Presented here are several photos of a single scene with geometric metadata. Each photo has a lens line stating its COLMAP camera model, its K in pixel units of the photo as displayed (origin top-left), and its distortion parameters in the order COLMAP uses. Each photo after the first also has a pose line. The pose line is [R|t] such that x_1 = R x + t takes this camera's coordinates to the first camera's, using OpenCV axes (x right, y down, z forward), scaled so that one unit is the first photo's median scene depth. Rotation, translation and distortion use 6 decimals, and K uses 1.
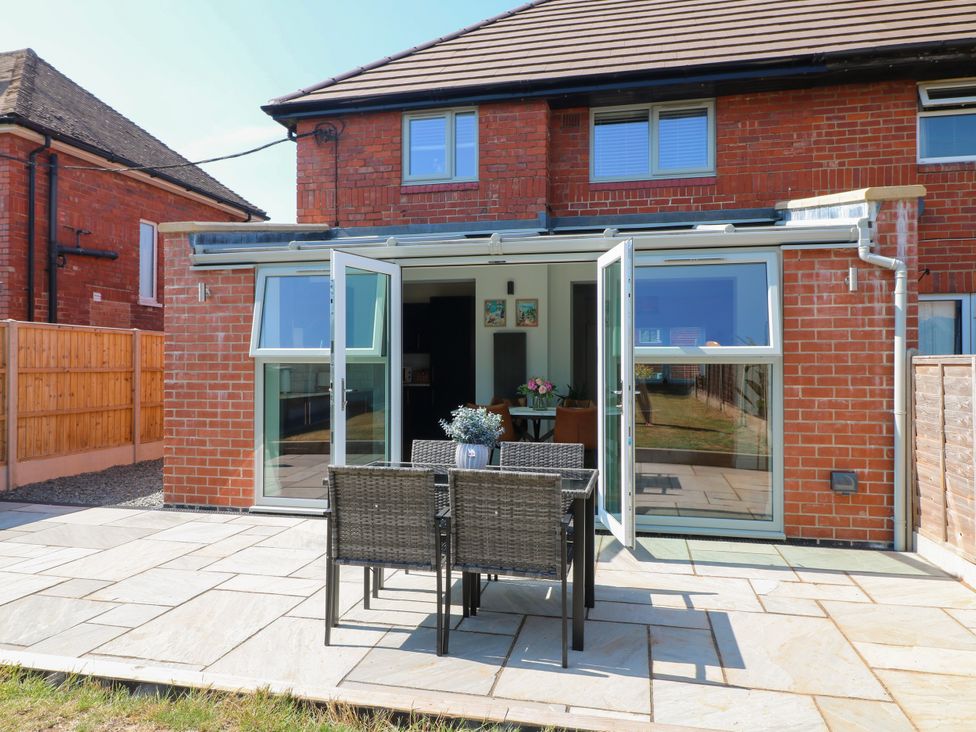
lens RADIAL K [[538.8, 0, 486.8], [0, 538.8, 360.2], [0, 0, 1]] dist [-0.013940, -0.001350]
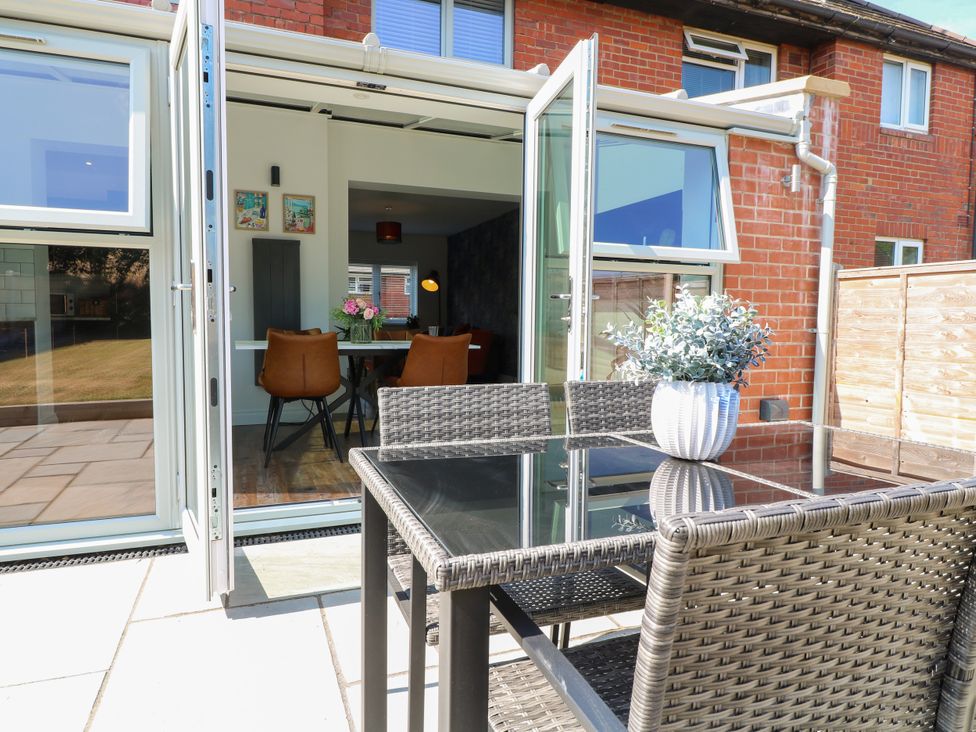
lens RADIAL K [[548.2, 0, 465.4], [0, 548.2, 351.2], [0, 0, 1]] dist [-0.019034, -0.000798]
pose [[0.860189, -0.027964, 0.509208, -0.228616], [-0.017779, 0.996244, 0.084745, 0.060714], [-0.509666, -0.081950, 0.856461, 0.484419]]
